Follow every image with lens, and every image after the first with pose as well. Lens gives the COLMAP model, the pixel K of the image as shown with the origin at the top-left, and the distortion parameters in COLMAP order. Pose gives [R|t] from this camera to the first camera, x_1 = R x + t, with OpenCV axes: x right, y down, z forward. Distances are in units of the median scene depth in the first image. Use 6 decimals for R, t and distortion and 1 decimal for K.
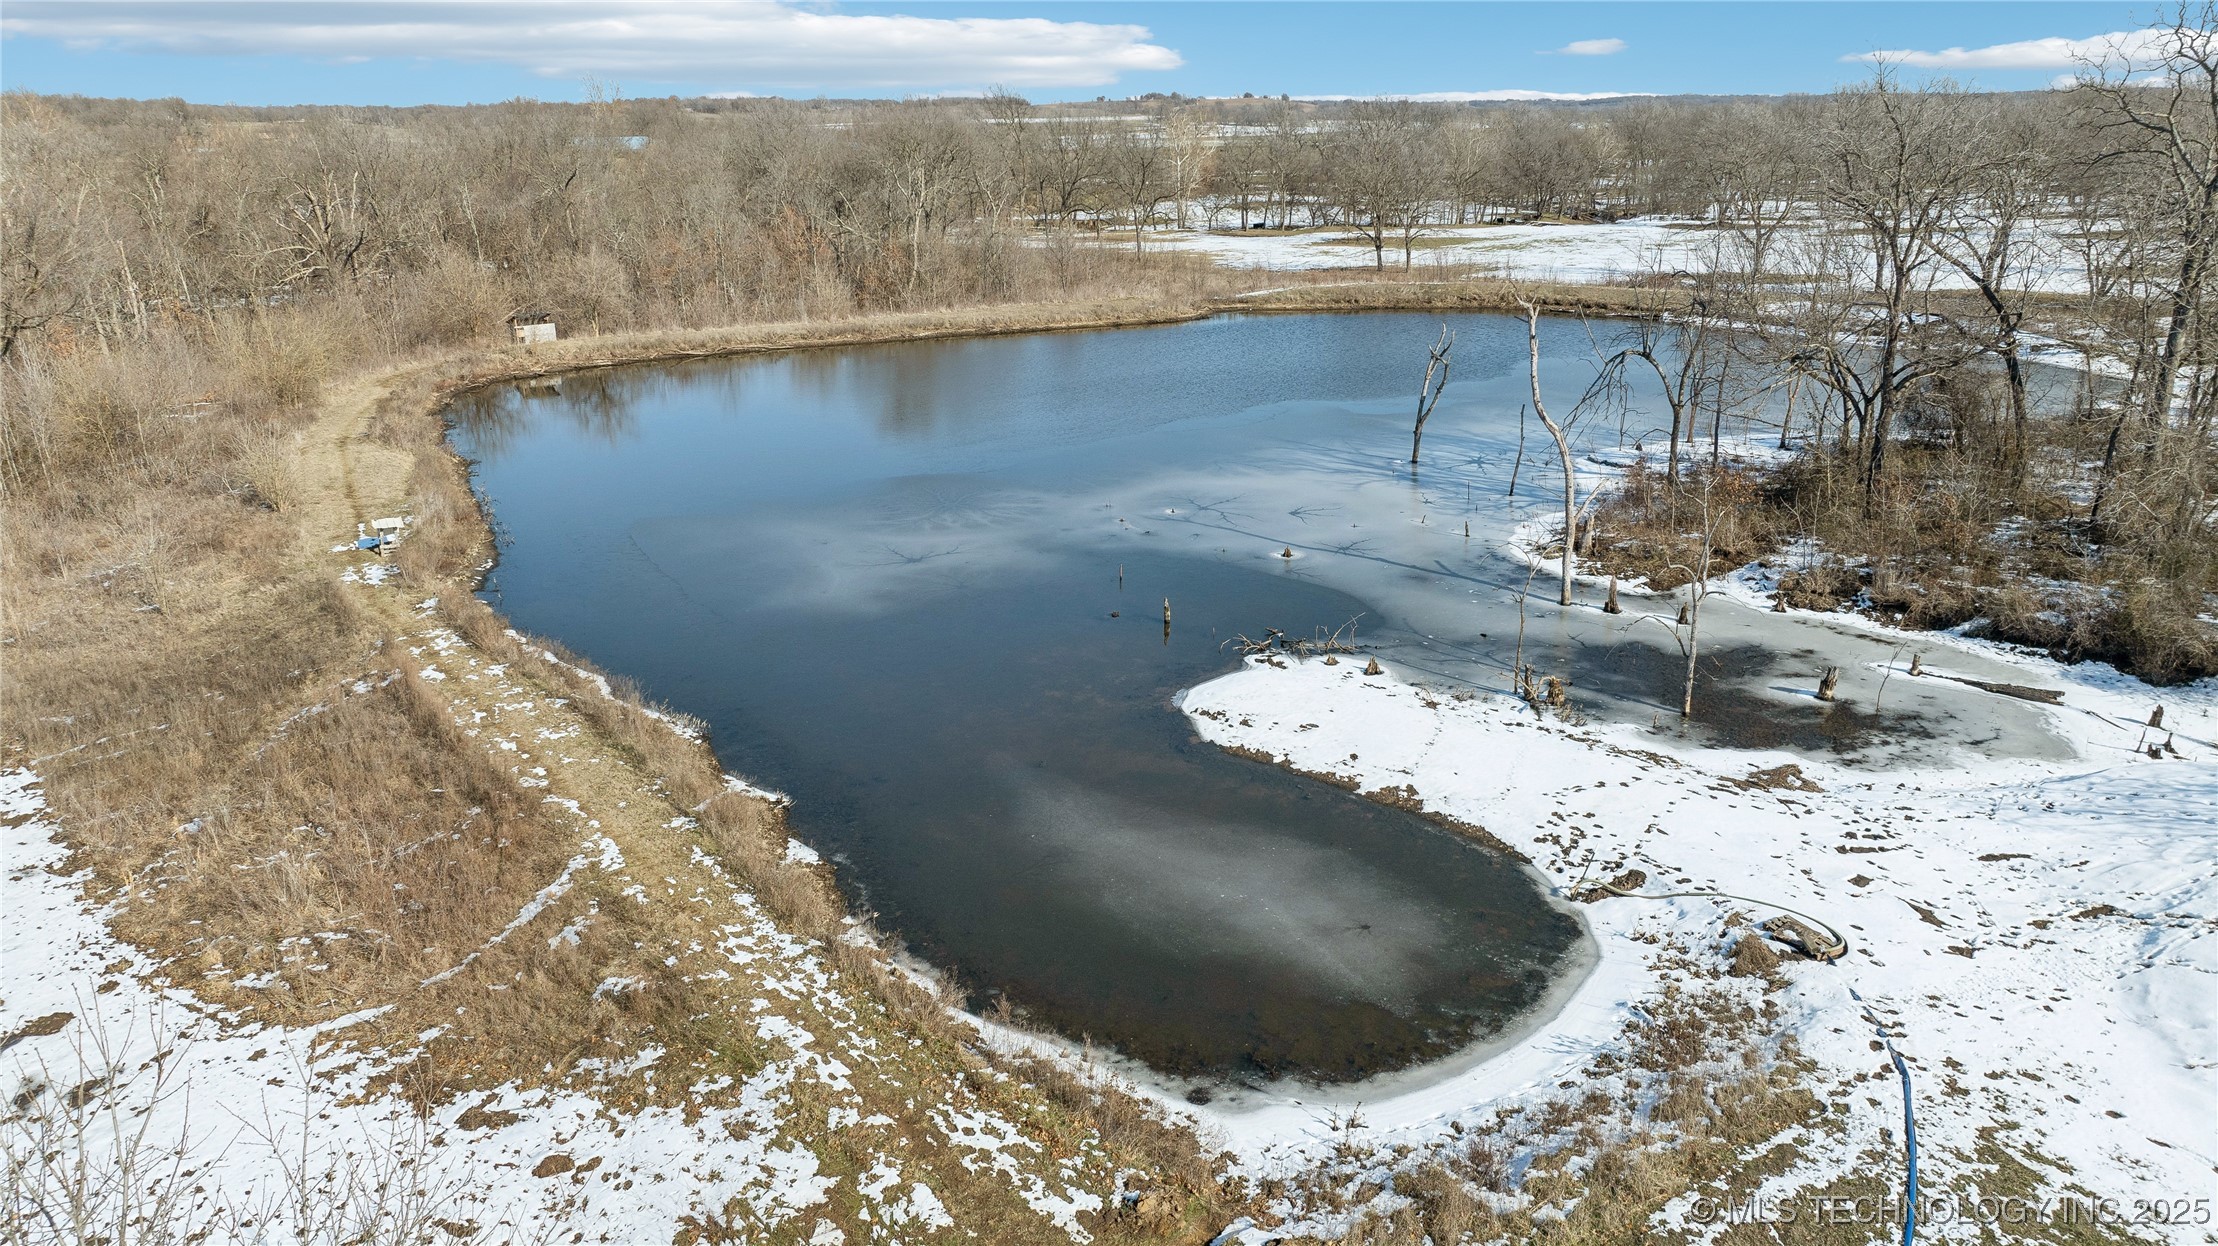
lens RADIAL K [[1515.8, 0, 1109.0], [0, 1515.8, 623.0], [0, 0, 1]] dist [0.003752, -0.049021]
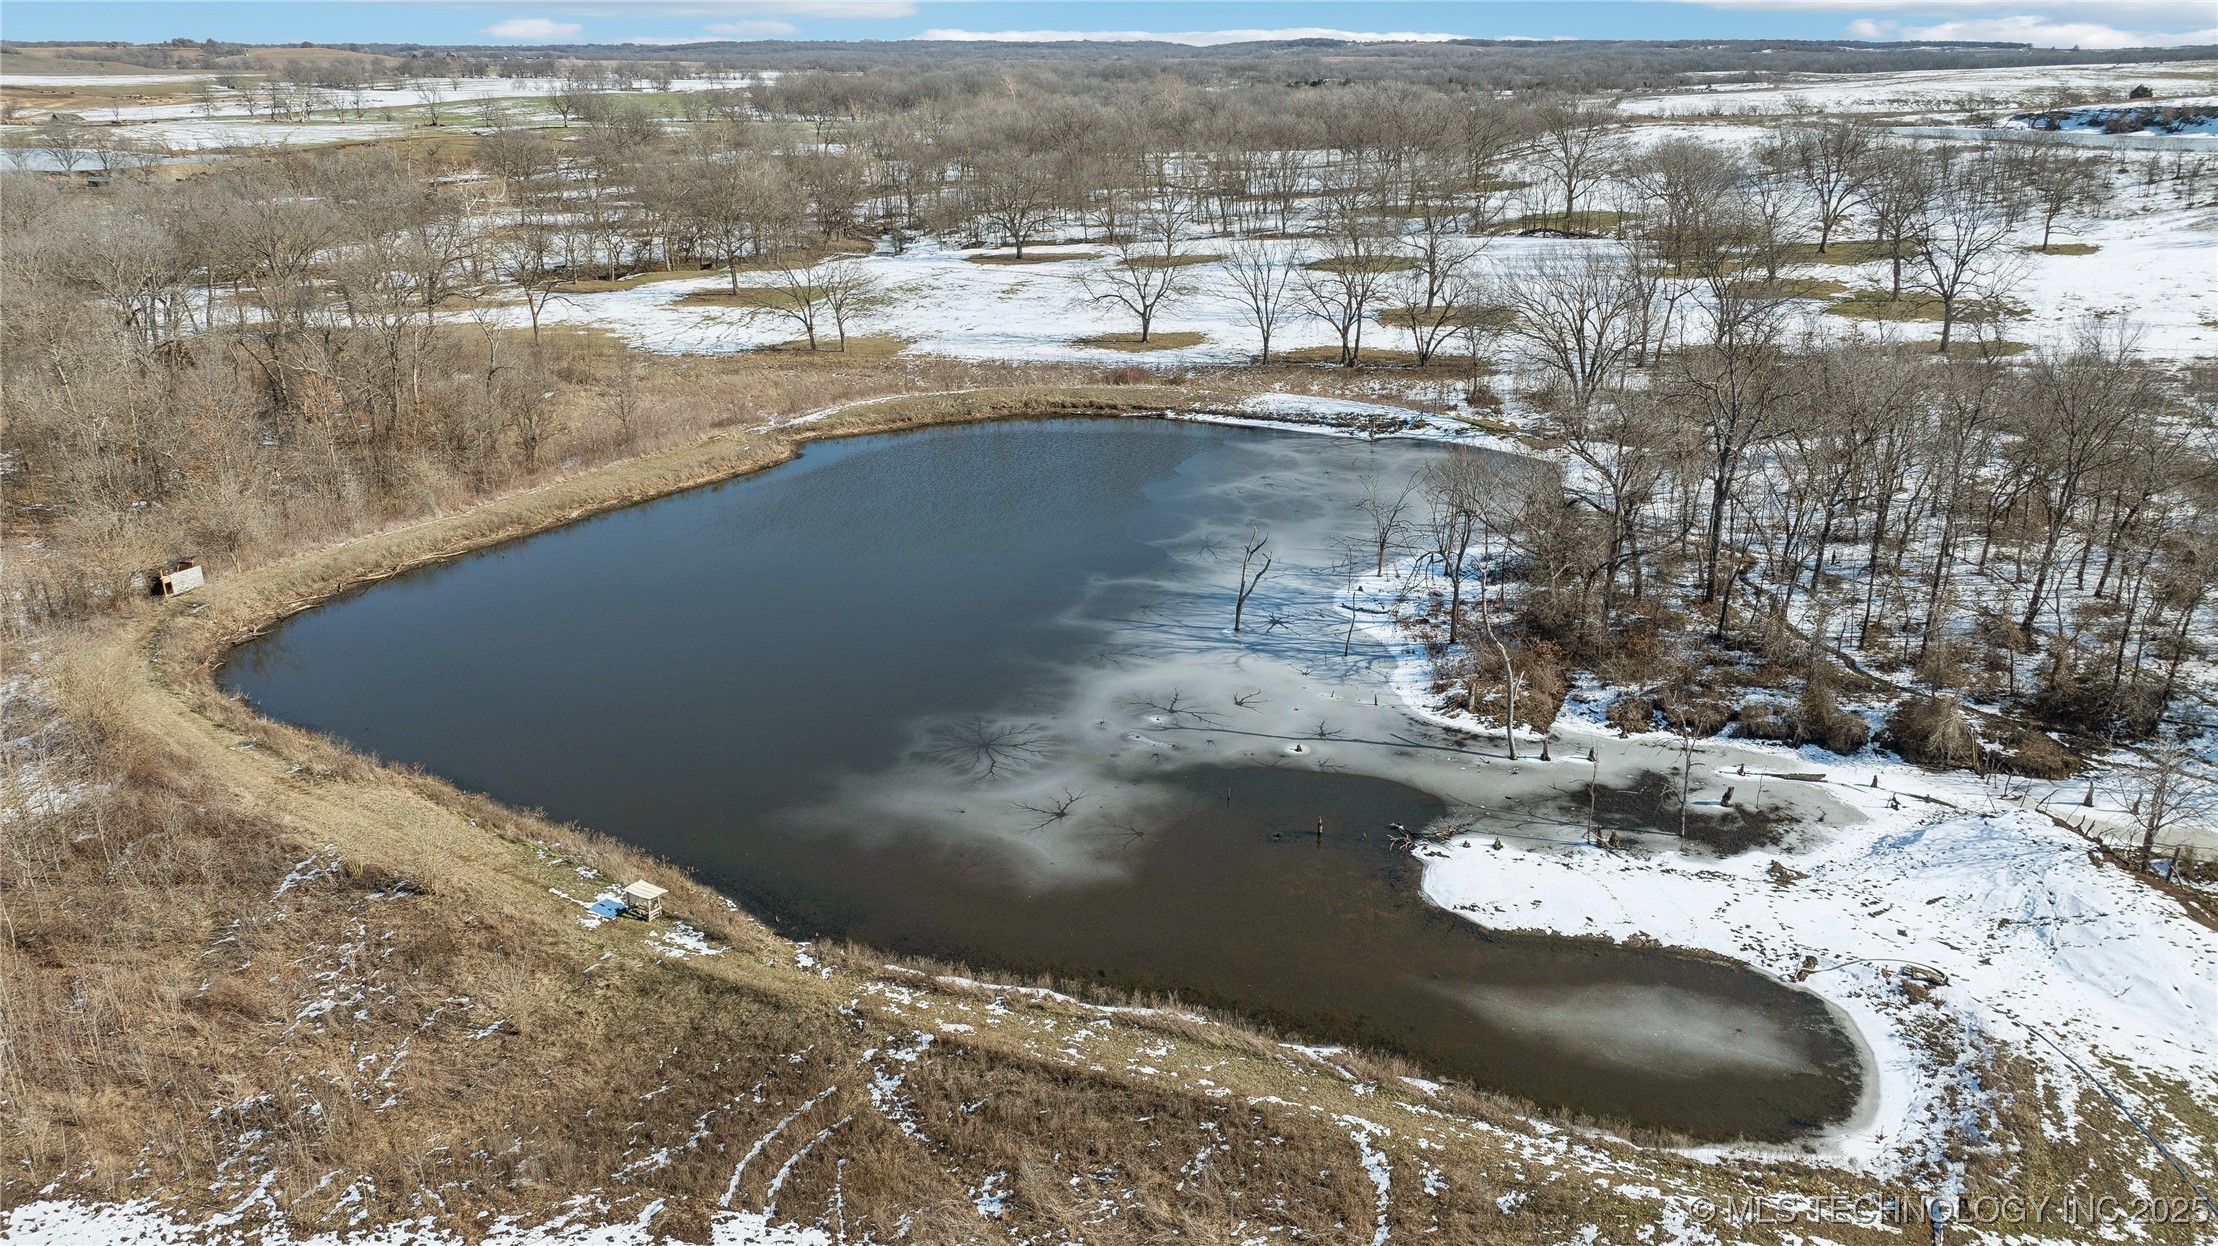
lens RADIAL K [[1568.9, 0, 1109.0], [0, 1568.9, 623.0], [0, 0, 1]] dist [-0.015093, -0.004920]
pose [[0.858564, -0.159322, 0.487324, -0.924593], [0.150794, 0.986921, 0.056989, -0.350780], [-0.490030, 0.024557, 0.871359, -0.178574]]
